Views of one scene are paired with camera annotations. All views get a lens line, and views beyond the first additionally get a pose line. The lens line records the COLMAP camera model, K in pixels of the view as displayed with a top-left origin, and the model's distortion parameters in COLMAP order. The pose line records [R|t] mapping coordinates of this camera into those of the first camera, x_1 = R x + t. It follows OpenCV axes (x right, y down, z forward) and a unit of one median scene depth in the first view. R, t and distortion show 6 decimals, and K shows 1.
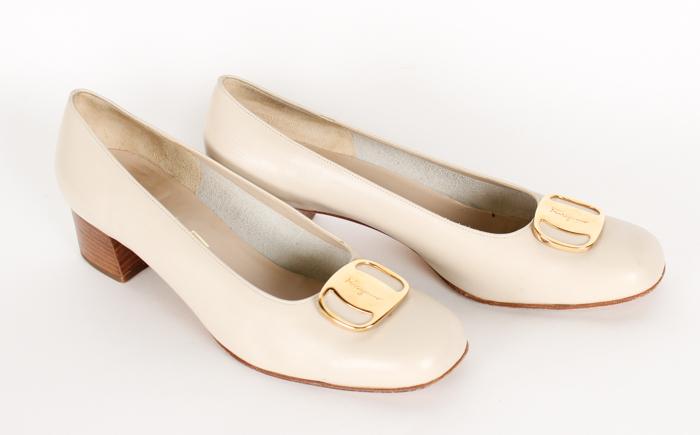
lens RADIAL K [[696.0, 0, 350.0], [0, 696.0, 217.5], [0, 0, 1]] dist [0.000954, 0.000889]
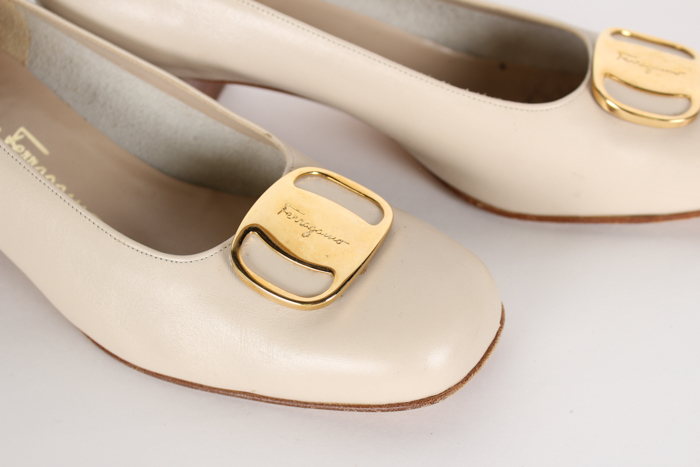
lens RADIAL K [[1038.2, 0, 350.0], [0, 1038.2, 233.5], [0, 0, 1]] dist [-0.037272, -0.008506]
pose [[0.995664, -0.074784, 0.055322, 0.002153], [0.065845, 0.986680, 0.148752, -0.007528], [-0.065709, -0.144464, 0.987326, 0.119783]]
